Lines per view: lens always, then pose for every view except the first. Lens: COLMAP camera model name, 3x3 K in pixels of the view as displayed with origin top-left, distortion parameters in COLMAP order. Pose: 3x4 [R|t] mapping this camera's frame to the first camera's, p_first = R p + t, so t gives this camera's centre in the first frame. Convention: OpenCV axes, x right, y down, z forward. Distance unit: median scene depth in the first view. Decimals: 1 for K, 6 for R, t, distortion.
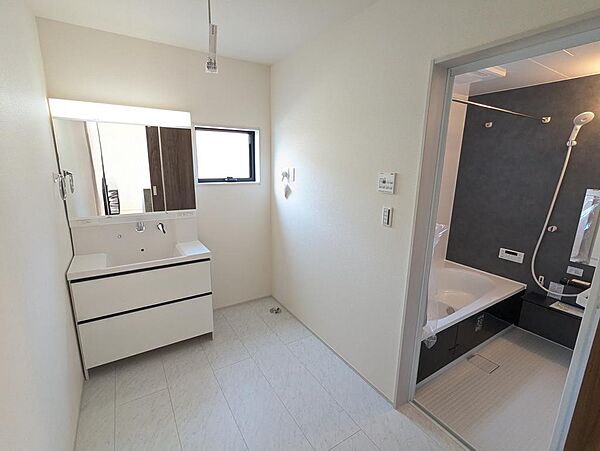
lens RADIAL K [[283.1, 0, 300.0], [0, 283.1, 225.5], [0, 0, 1]] dist [-0.000277, -0.000041]
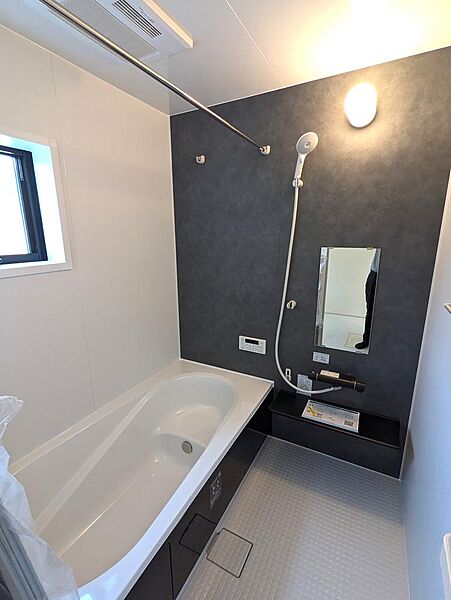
lens RADIAL K [[283.1, 0, 225.5], [0, 283.1, 300.0], [0, 0, 1]] dist [-0.000277, -0.000041]
pose [[0.867262, -0.138260, 0.478268, 0.387711], [0.131352, 0.990170, 0.048057, -0.055549], [-0.480211, 0.021143, 0.876898, 0.430820]]
